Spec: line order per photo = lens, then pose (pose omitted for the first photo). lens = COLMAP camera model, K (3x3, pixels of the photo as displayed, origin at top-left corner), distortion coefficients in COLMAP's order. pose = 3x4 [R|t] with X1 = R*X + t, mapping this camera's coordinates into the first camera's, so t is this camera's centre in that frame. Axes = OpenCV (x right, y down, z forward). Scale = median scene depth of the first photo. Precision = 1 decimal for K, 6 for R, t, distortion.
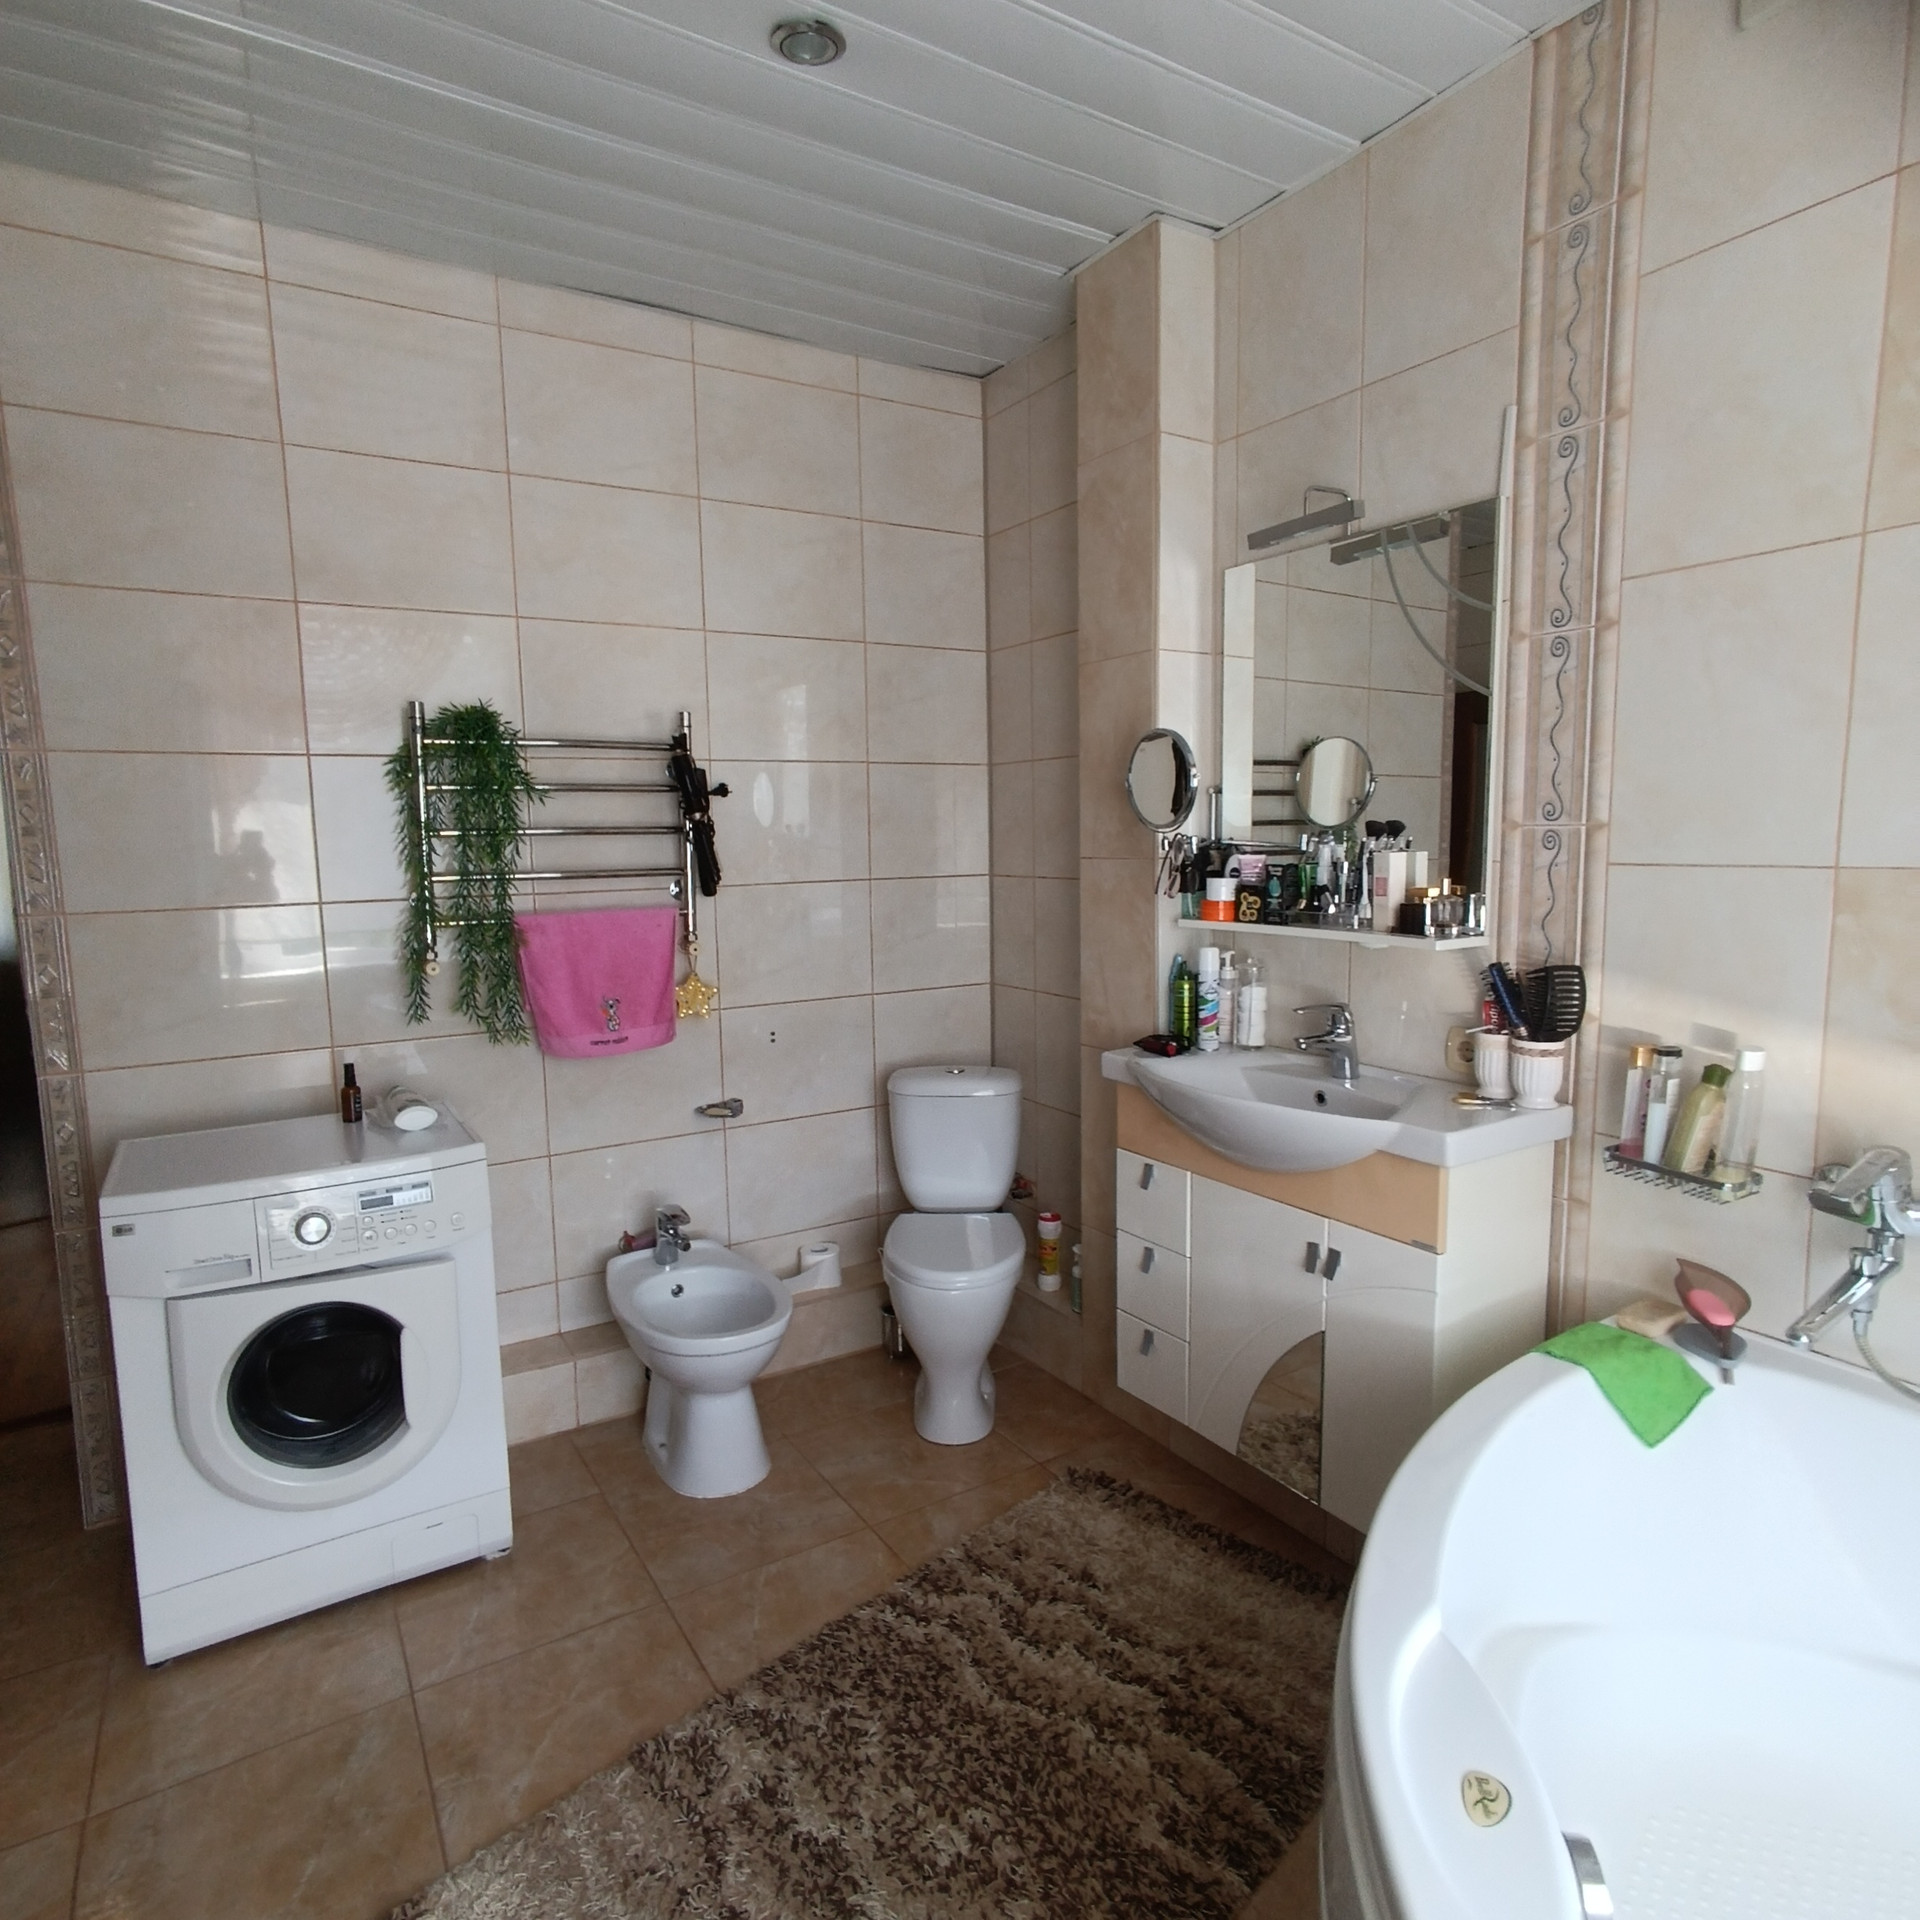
lens RADIAL K [[1170.2, 0, 962.0], [0, 1170.2, 968.0], [0, 0, 1]] dist [-0.041653, 0.046463]
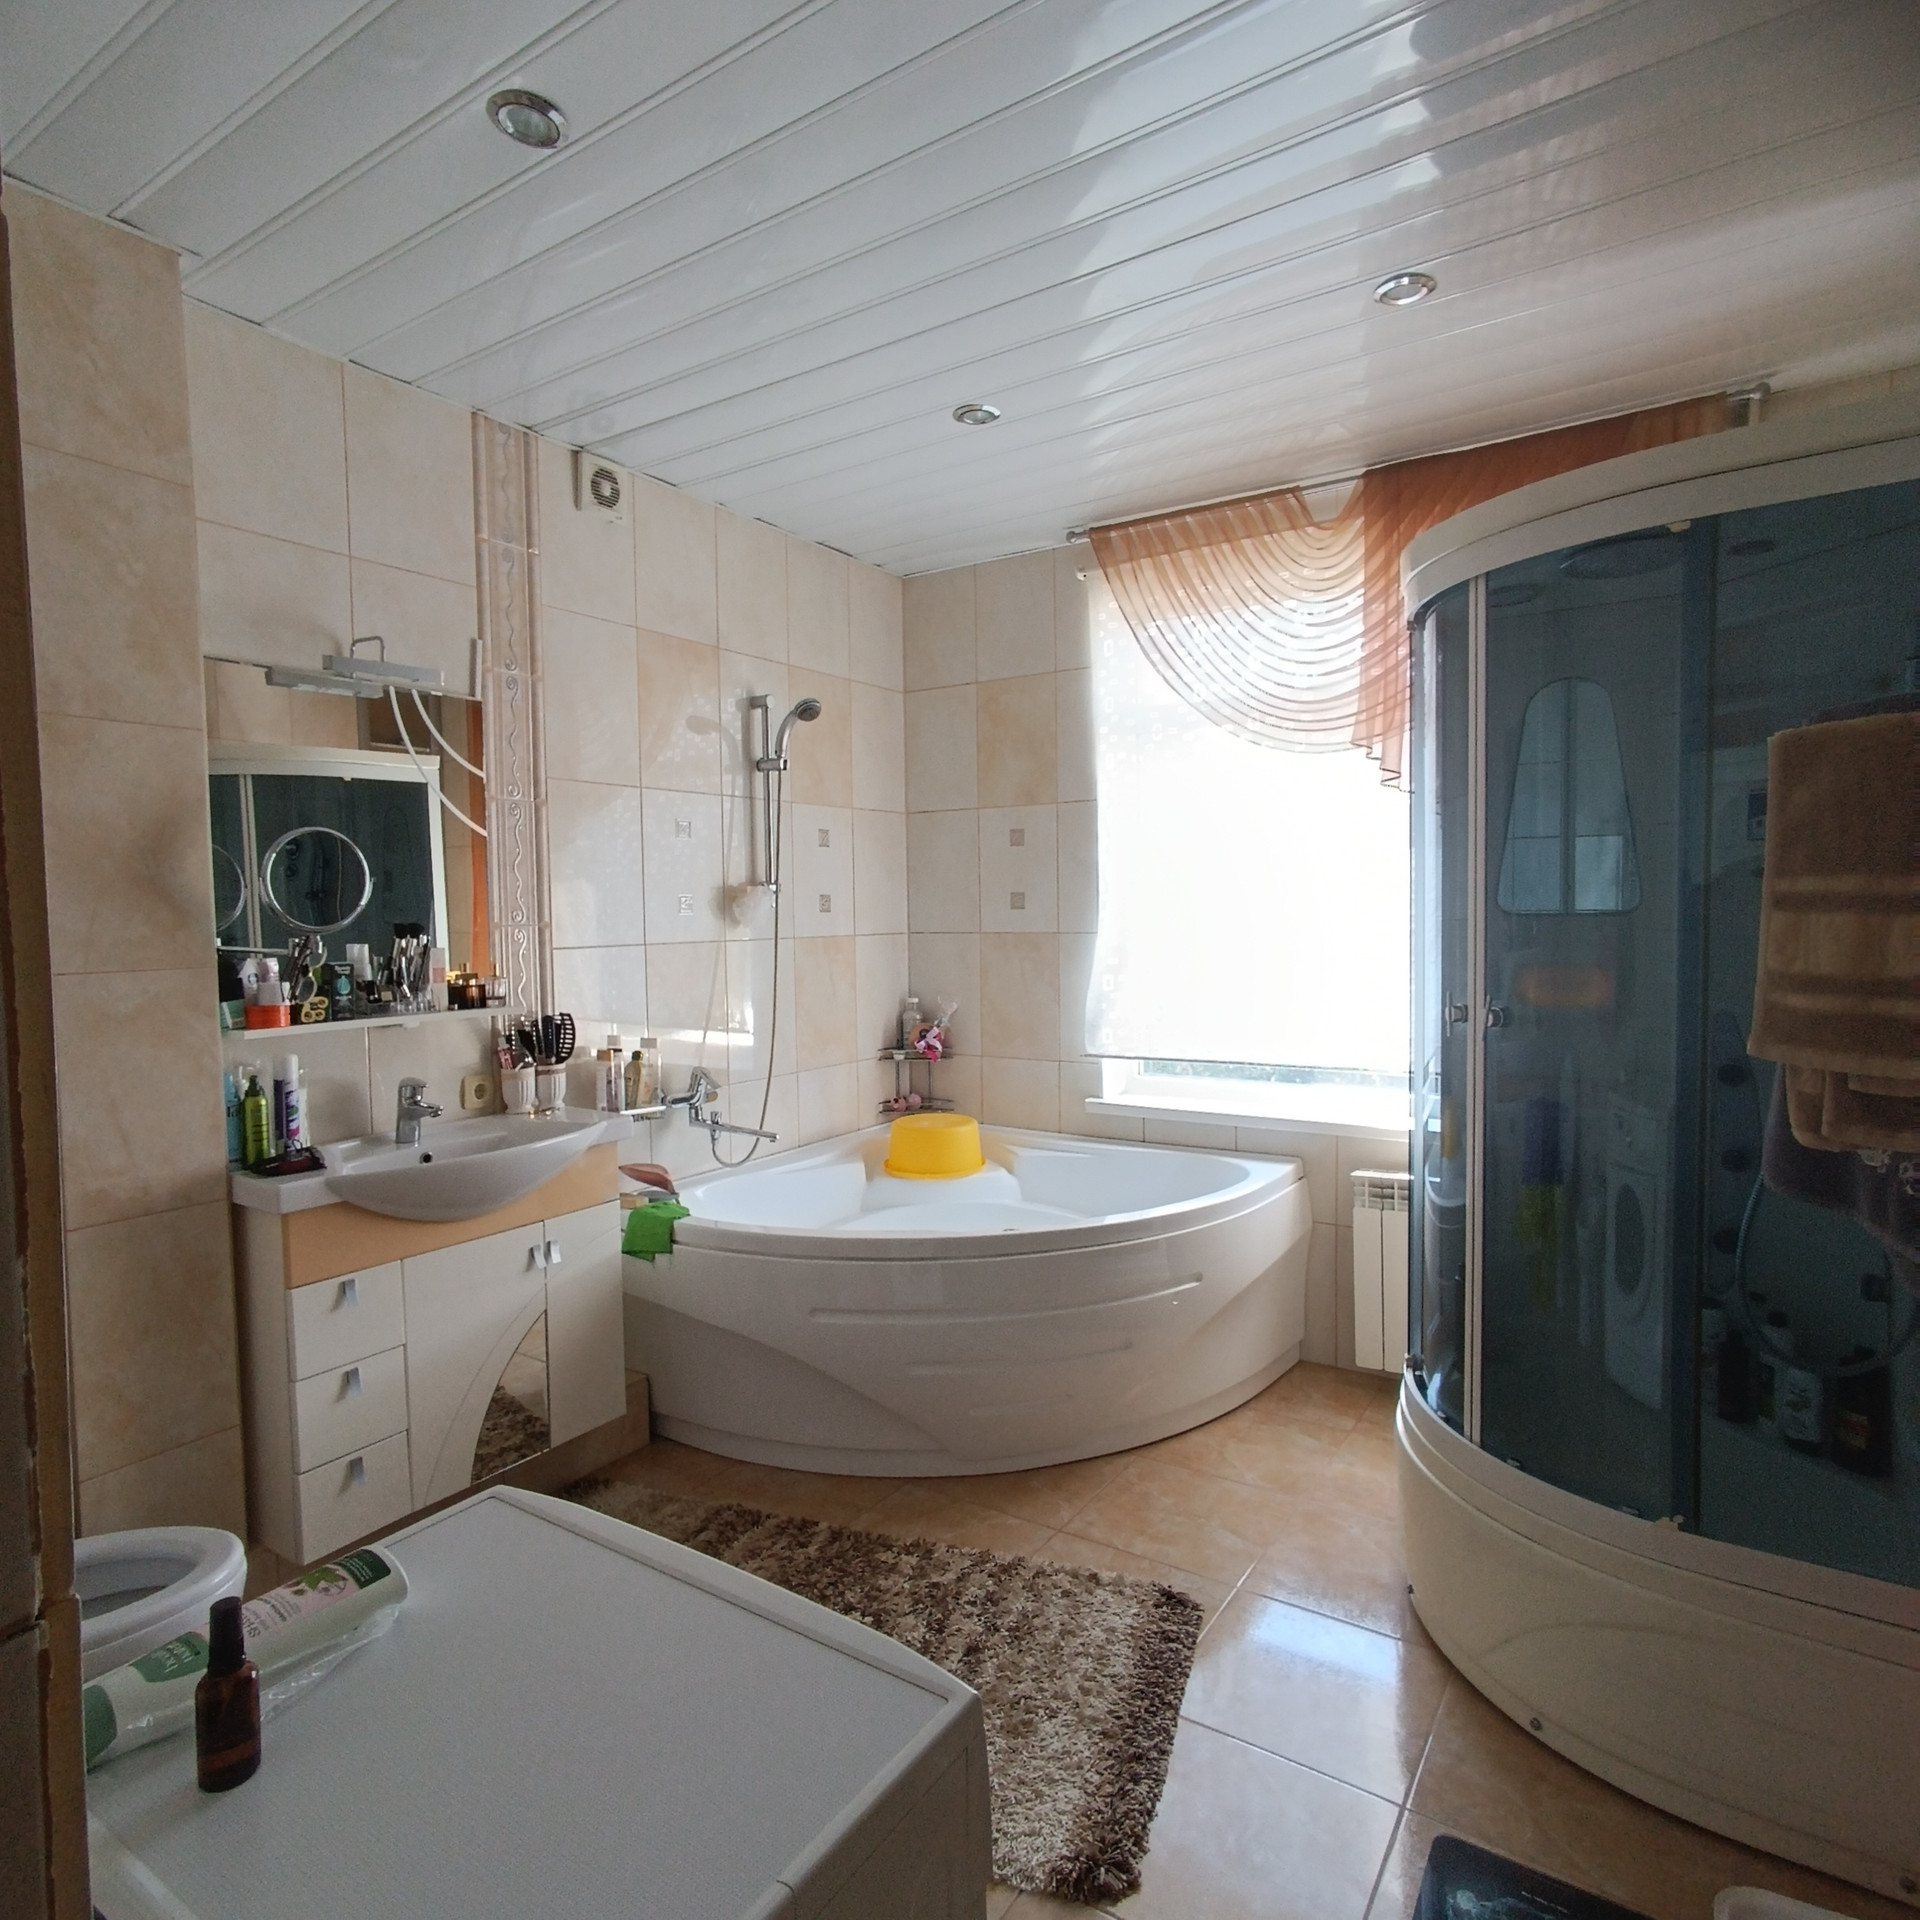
lens RADIAL K [[1167.8, 0, 958.6], [0, 1167.8, 968.8], [0, 0, 1]] dist [-0.034150, 0.036668]
pose [[-0.409312, -0.027557, 0.911978, -1.084324], [0.126043, 0.988252, 0.086432, -0.122832], [-0.903646, 0.150327, -0.401030, 1.072099]]
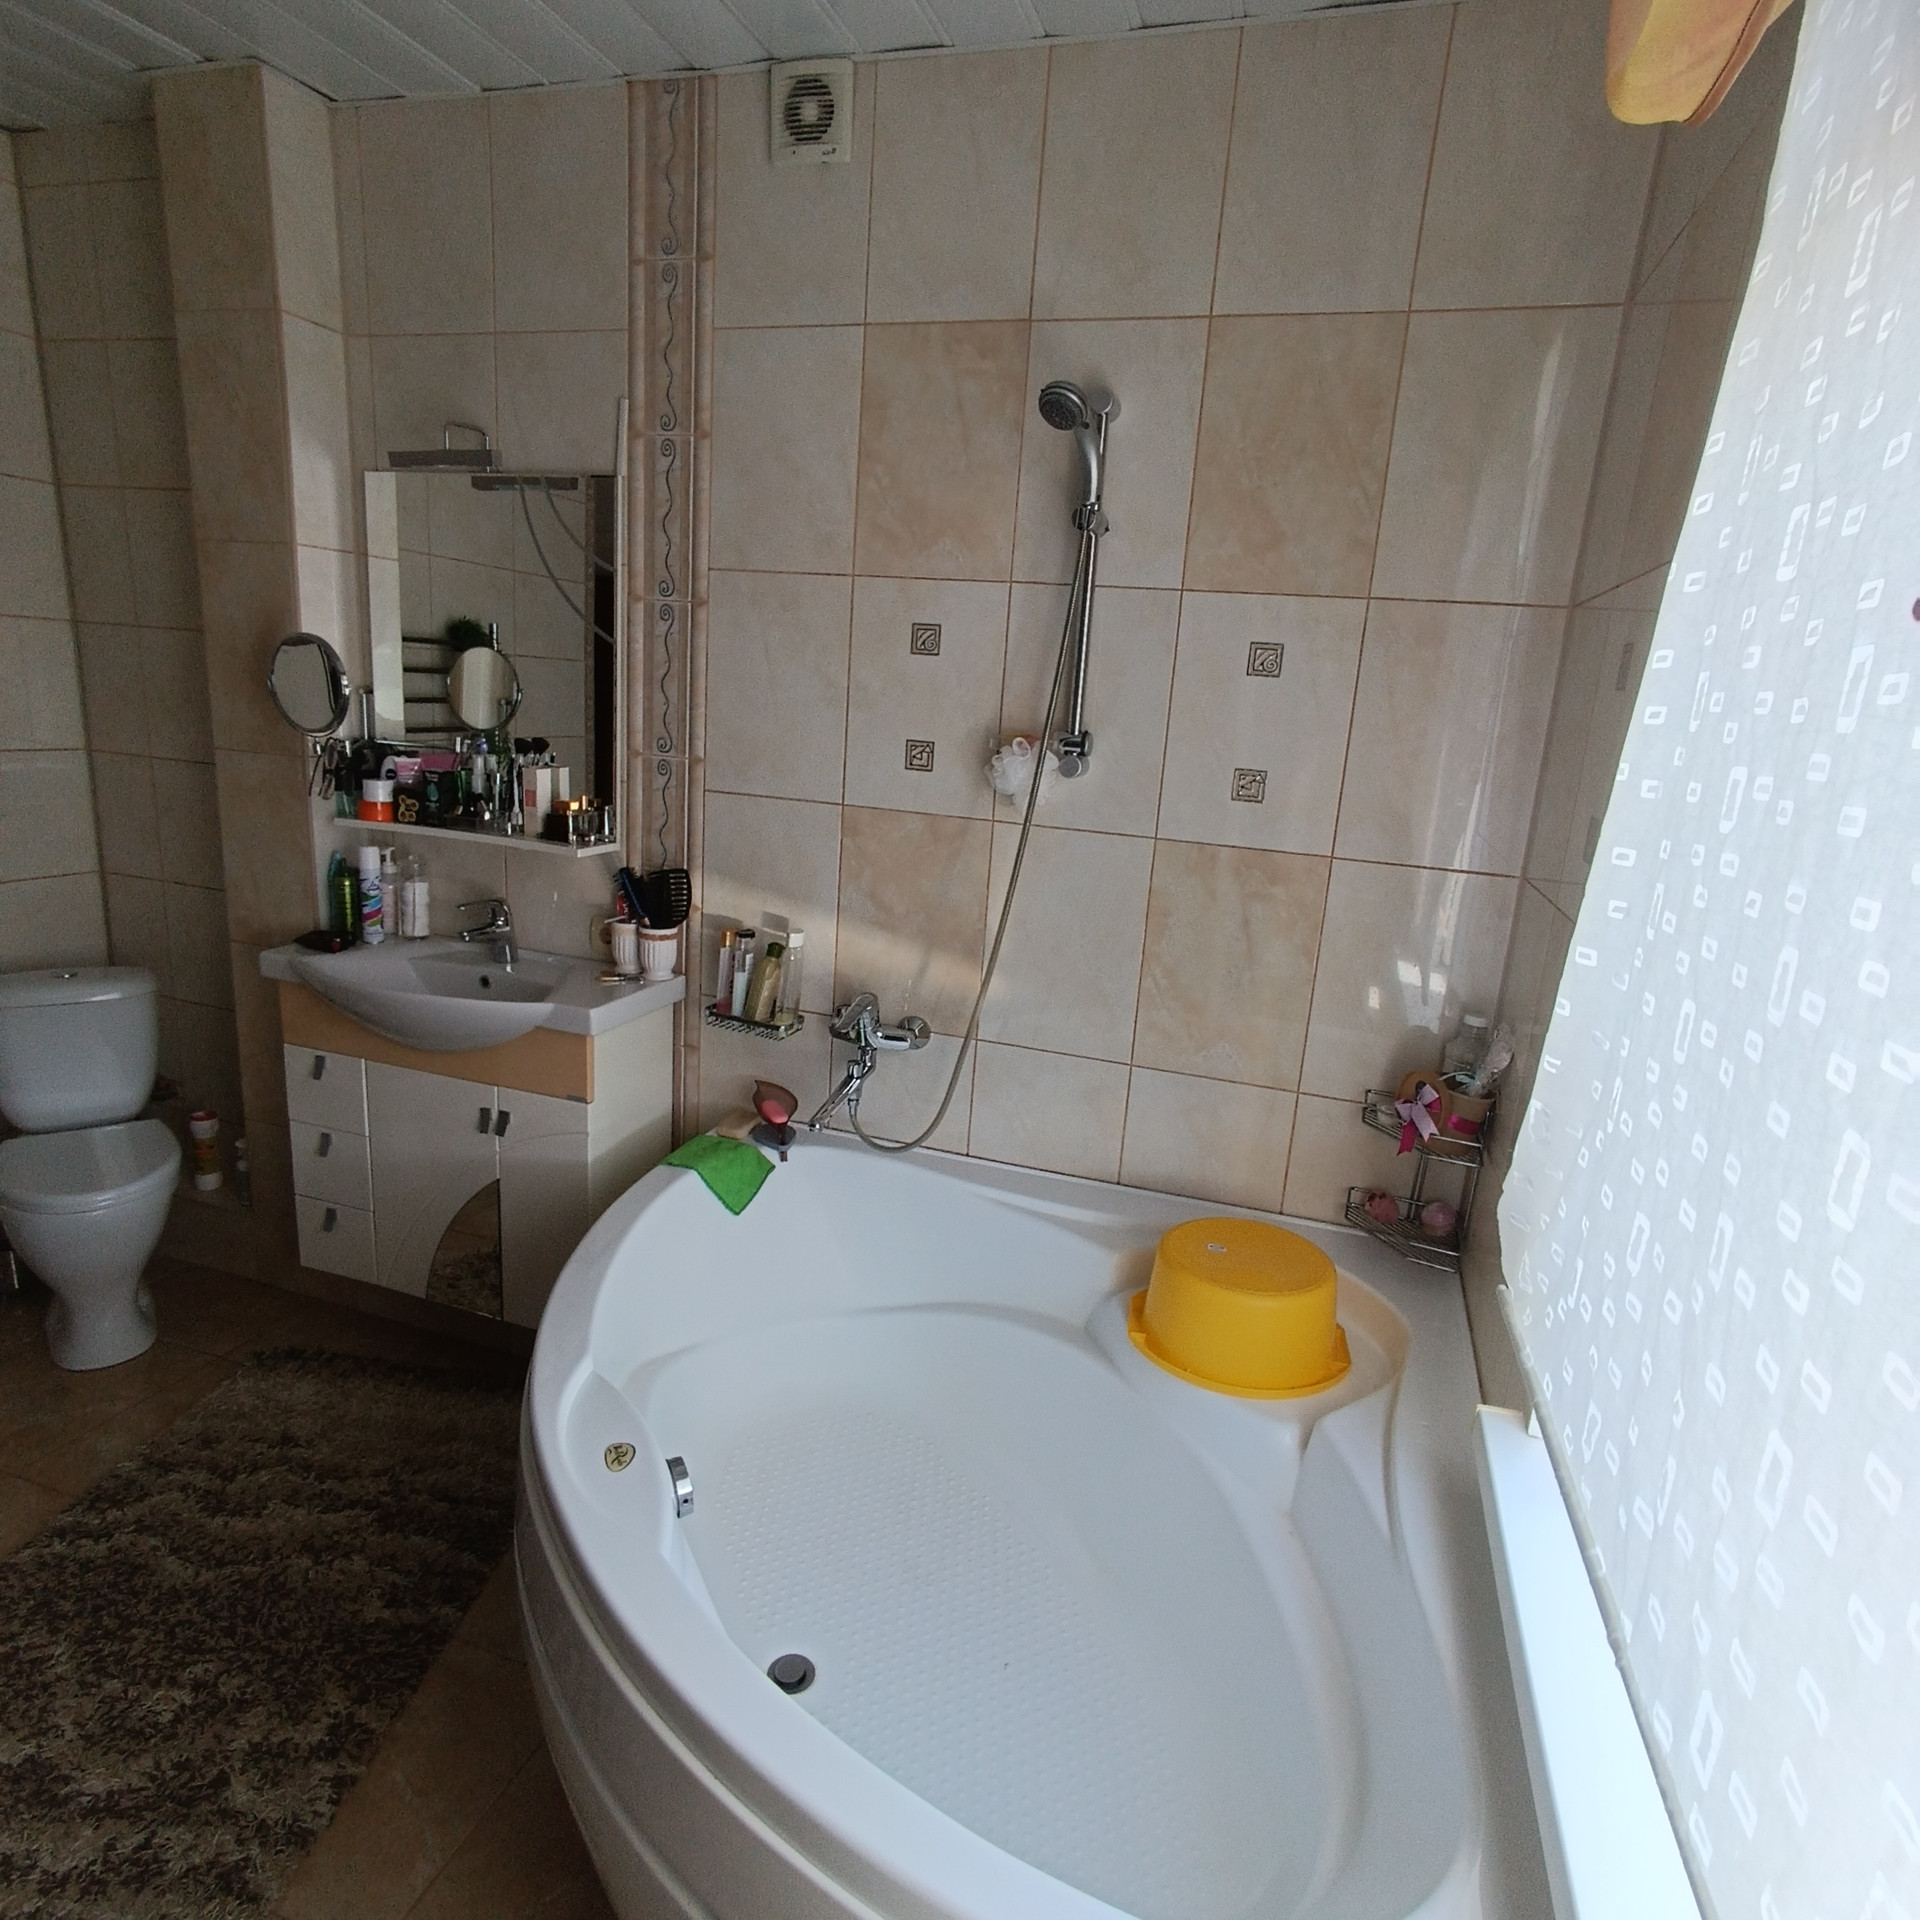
lens RADIAL K [[1167.0, 0, 962.2], [0, 1167.0, 968.6], [0, 0, 1]] dist [-0.028047, 0.030049]
pose [[0.770090, -0.082175, 0.632621, -0.059358], [-0.006943, 0.990530, 0.137118, -0.068525], [-0.637898, -0.109986, 0.762226, -0.189700]]
